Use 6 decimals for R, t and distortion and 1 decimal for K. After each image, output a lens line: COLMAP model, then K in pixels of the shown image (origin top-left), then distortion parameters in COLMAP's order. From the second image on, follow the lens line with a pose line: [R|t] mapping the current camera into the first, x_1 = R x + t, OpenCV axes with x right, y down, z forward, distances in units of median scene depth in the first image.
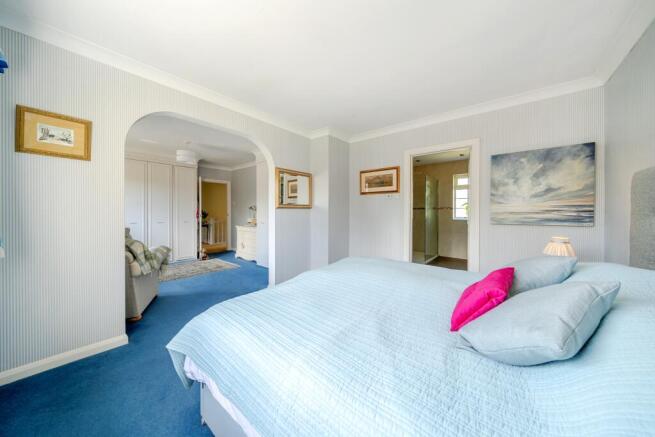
lens RADIAL K [[225.9, 0, 325.8], [0, 225.9, 213.9], [0, 0, 1]] dist [-0.000898, -0.000123]
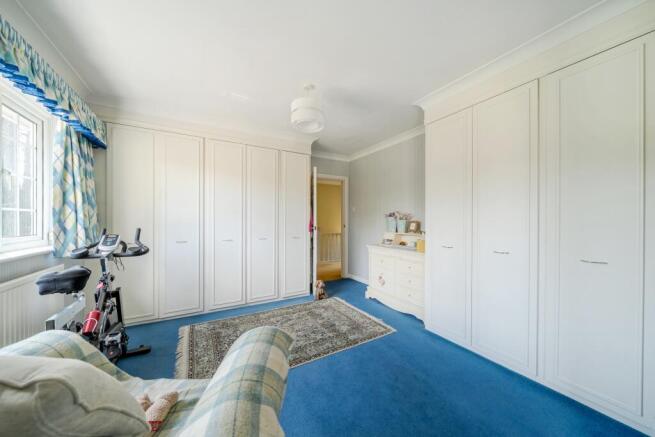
lens RADIAL K [[225.9, 0, 325.8], [0, 225.9, 213.9], [0, 0, 1]] dist [-0.000898, -0.000123]
pose [[0.943106, -0.009337, -0.332360, -0.306669], [0.000786, 0.999665, -0.025852, -0.016676], [0.332490, 0.024120, 0.942798, 0.395867]]
